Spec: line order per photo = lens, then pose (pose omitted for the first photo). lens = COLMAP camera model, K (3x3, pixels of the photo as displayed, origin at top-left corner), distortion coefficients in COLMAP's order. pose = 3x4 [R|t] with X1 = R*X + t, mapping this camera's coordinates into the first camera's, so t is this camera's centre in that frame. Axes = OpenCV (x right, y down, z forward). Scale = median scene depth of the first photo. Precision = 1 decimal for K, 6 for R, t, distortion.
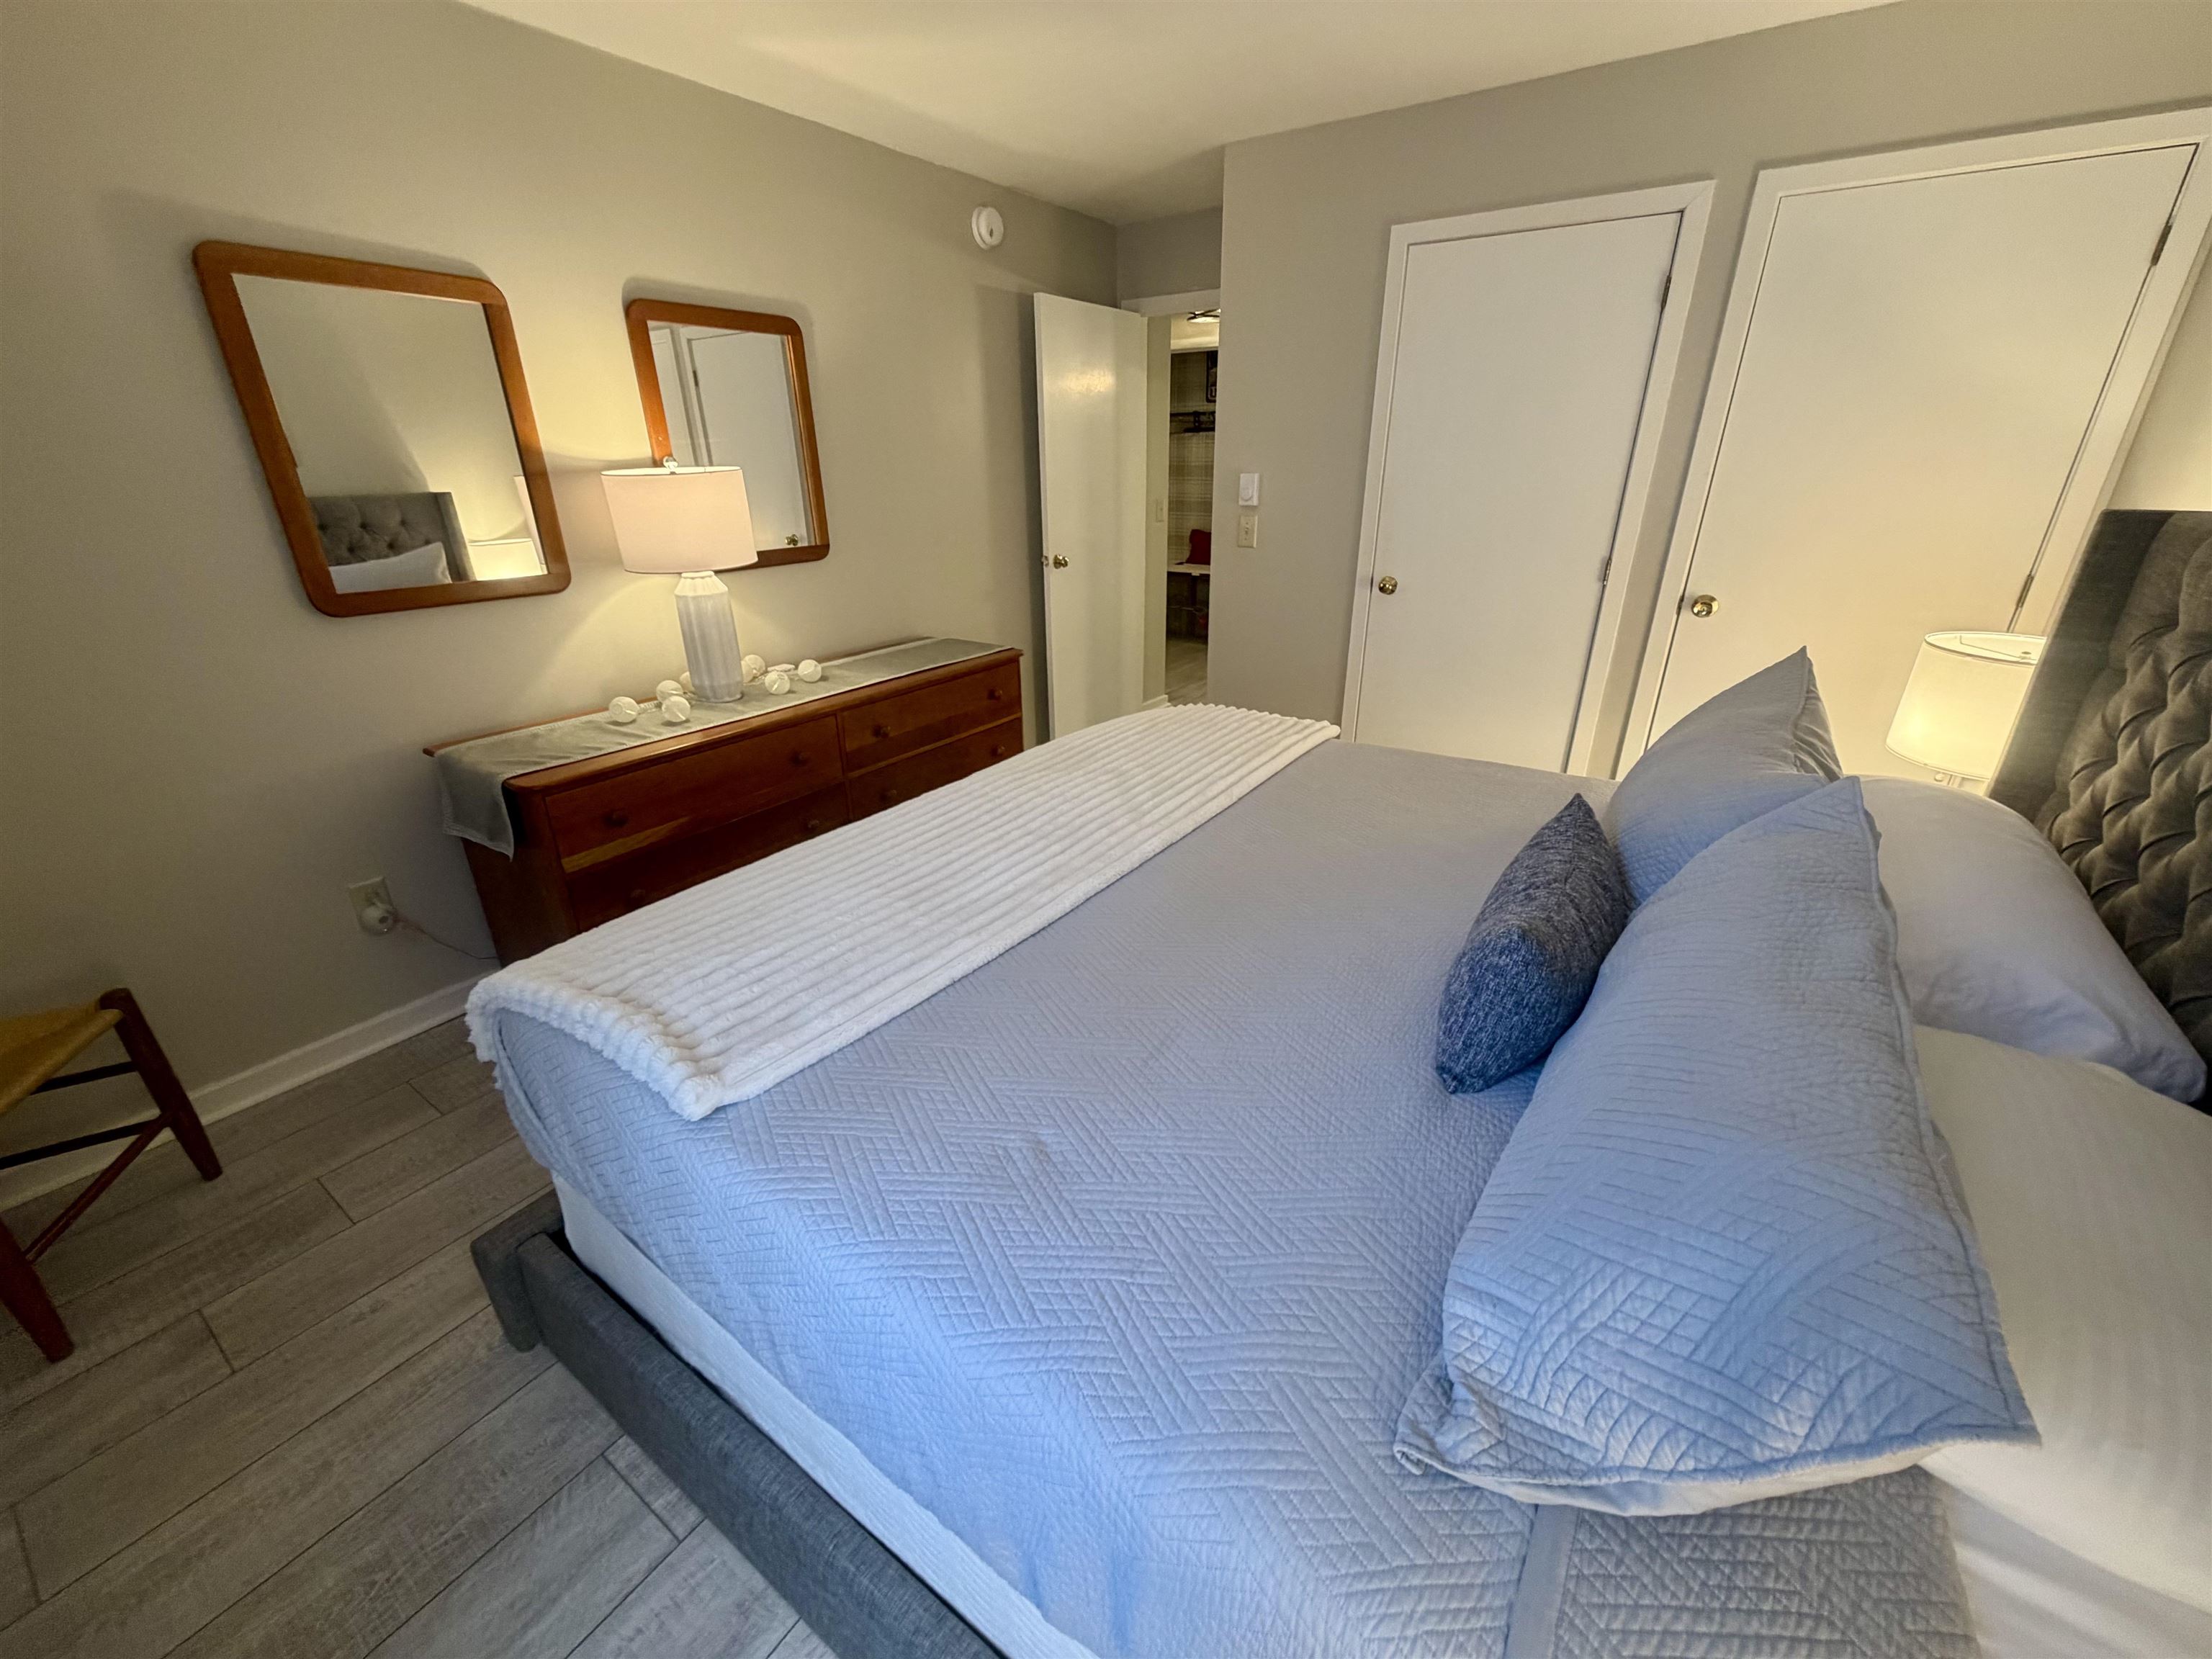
lens RADIAL K [[880.7, 0, 1108.9], [0, 880.7, 828.9], [0, 0, 1]] dist [-0.000488, 0.000271]
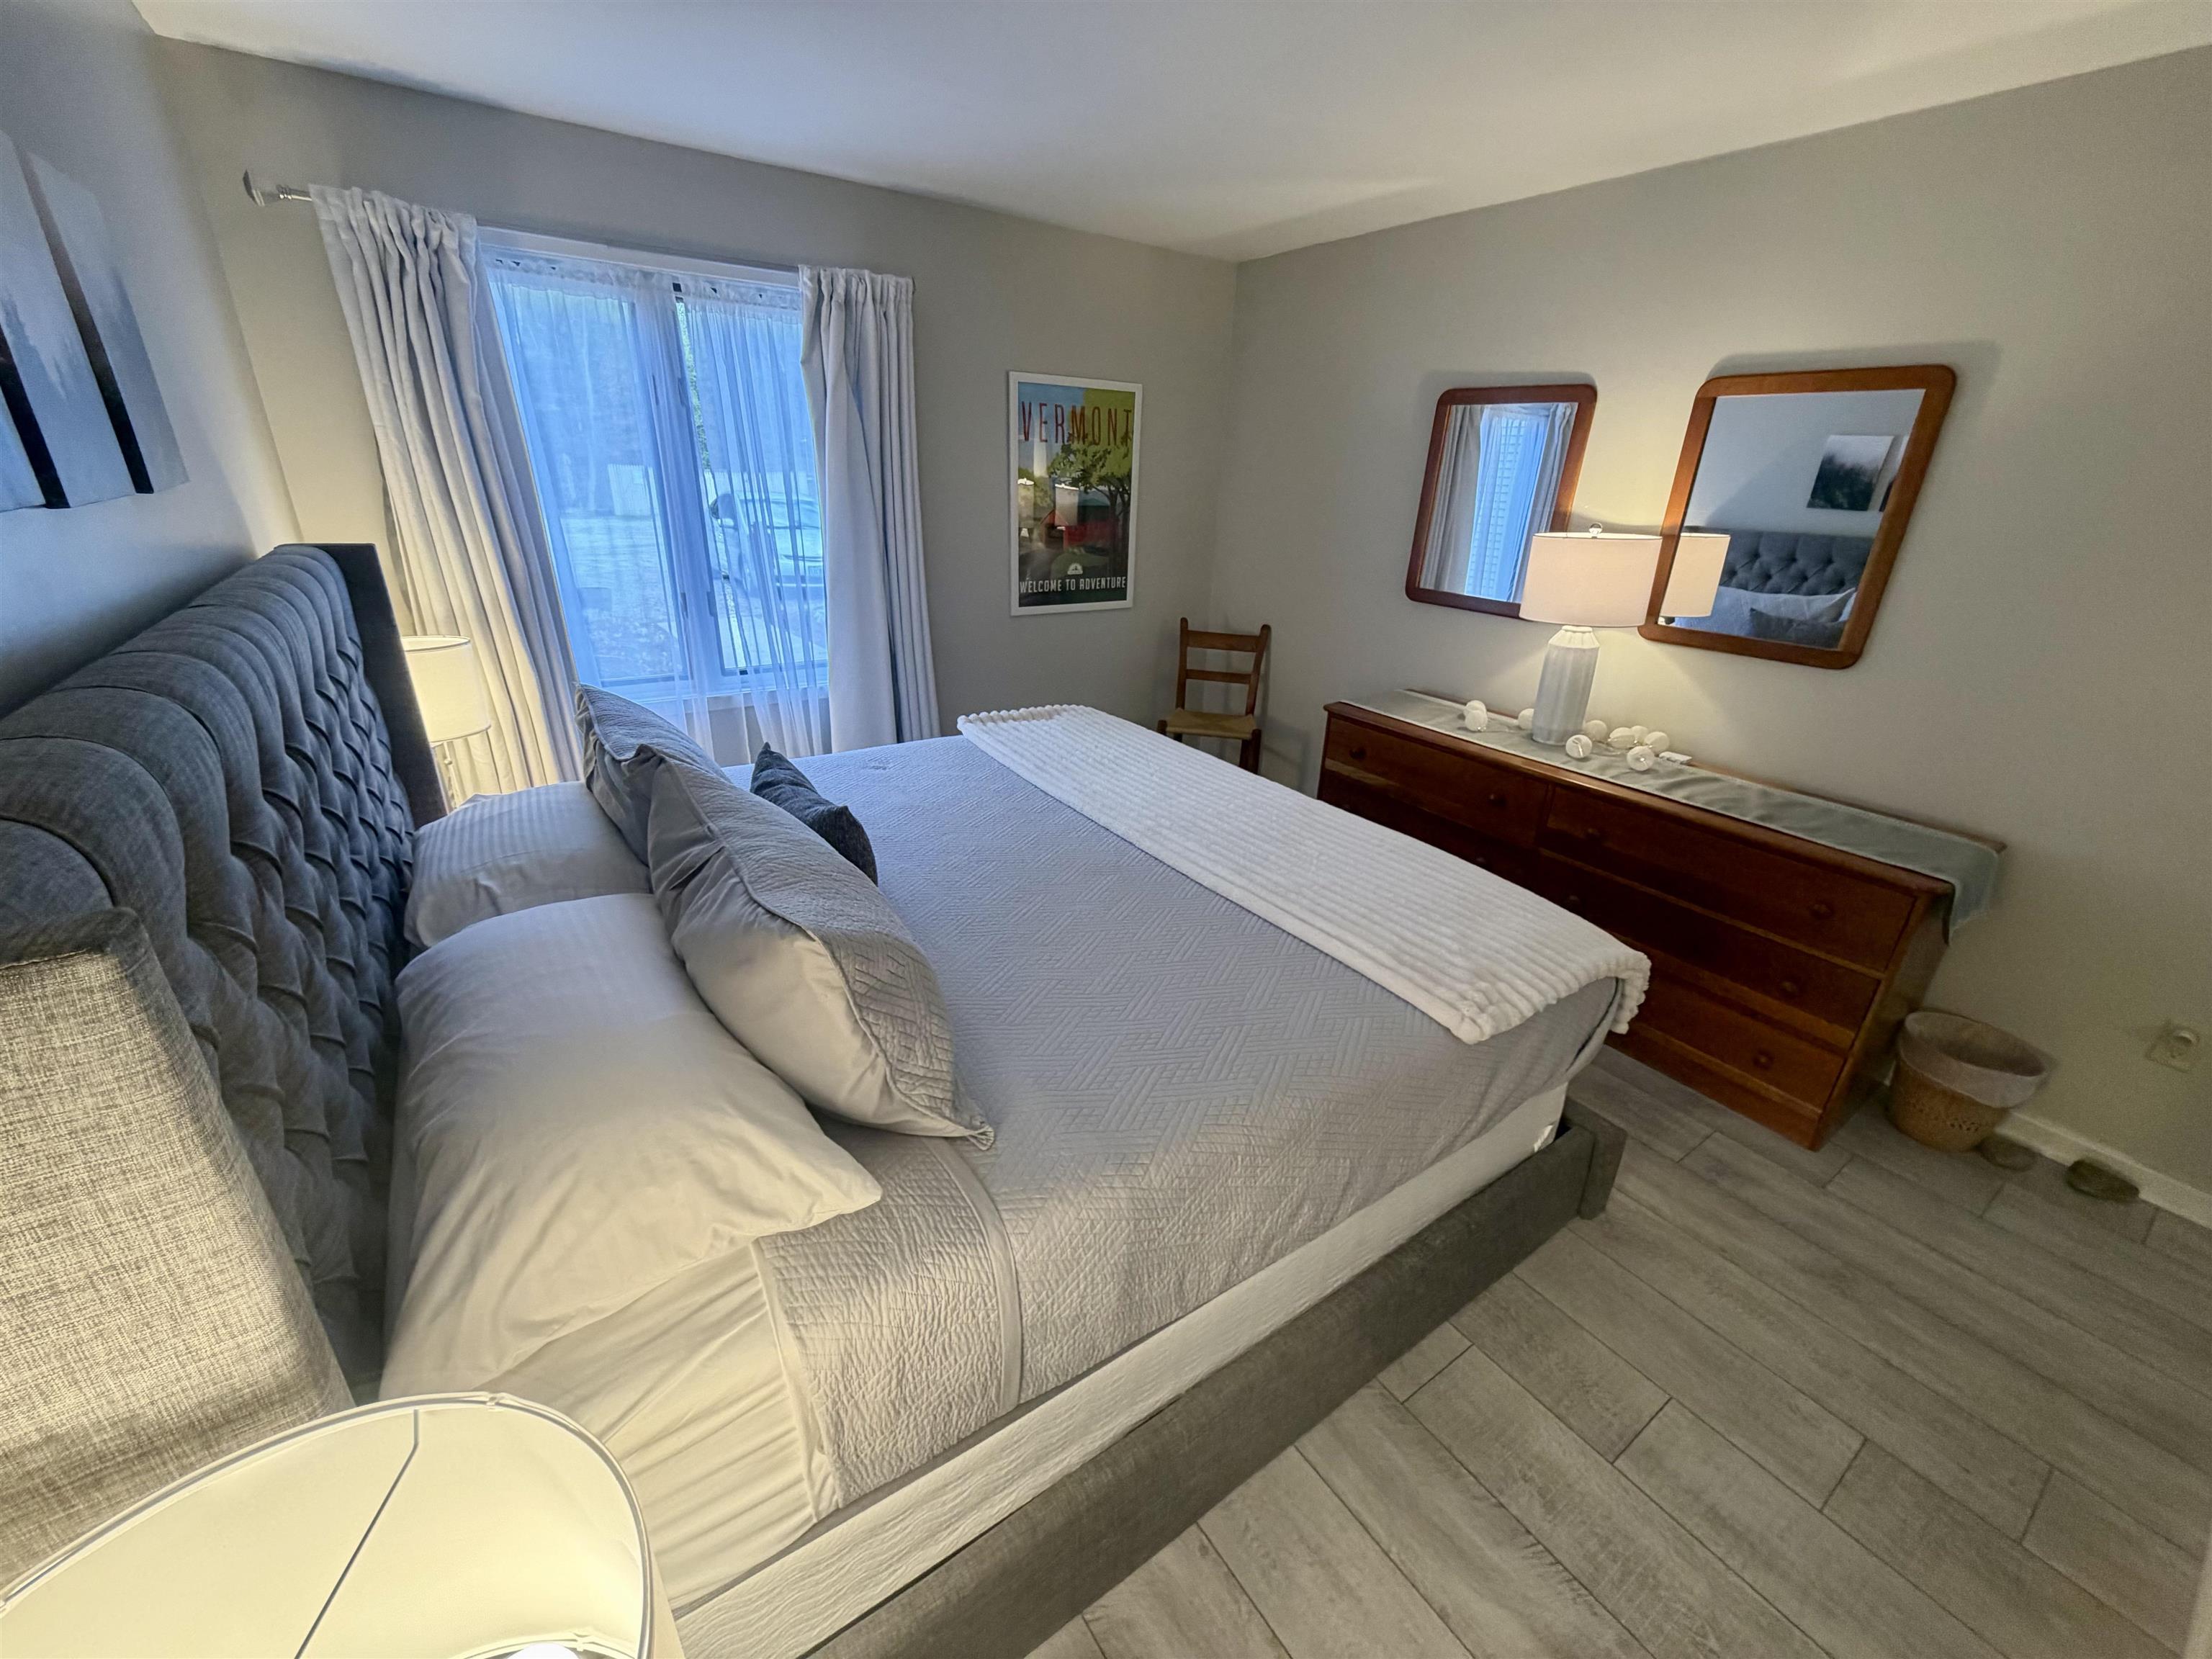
lens RADIAL K [[880.7, 0, 1108.9], [0, 880.7, 828.9], [0, 0, 1]] dist [-0.000488, 0.000271]
pose [[-0.357818, 0.348626, -0.866272, 0.820963], [-0.396624, 0.783111, 0.478986, -0.412624], [0.845373, 0.514973, -0.141938, 0.842726]]
